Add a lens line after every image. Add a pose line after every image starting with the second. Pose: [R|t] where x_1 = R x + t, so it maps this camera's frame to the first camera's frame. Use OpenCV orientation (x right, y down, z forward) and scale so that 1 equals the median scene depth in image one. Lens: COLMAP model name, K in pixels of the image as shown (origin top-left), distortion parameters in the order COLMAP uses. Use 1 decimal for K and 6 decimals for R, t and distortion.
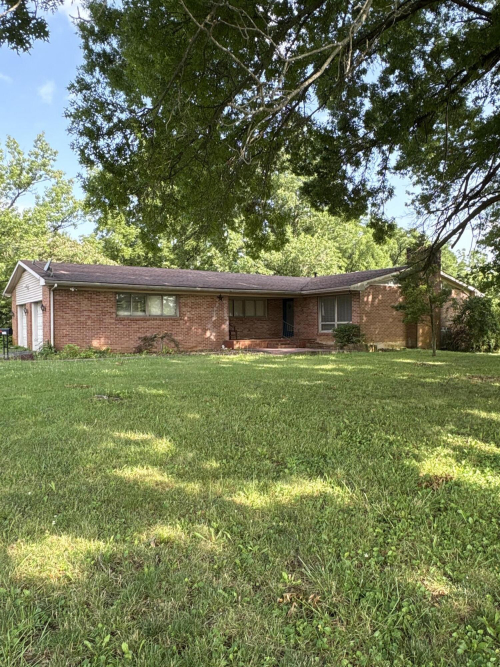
lens RADIAL K [[496.2, 0, 250.0], [0, 496.2, 333.5], [0, 0, 1]] dist [0.004710, -0.001085]
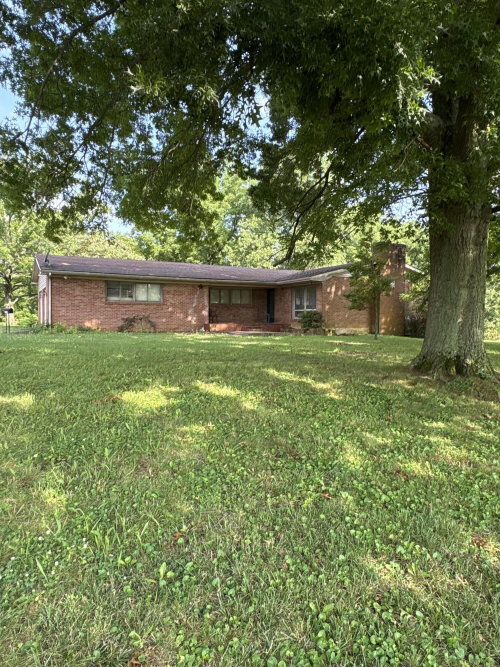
lens RADIAL K [[450.8, 0, 250.0], [0, 450.8, 333.5], [0, 0, 1]] dist [-0.002088, -0.000226]
pose [[0.994734, 0.019526, -0.100615, 0.162462], [-0.017515, 0.999629, 0.020837, 0.013104], [0.100984, -0.018965, 0.994707, -0.036294]]
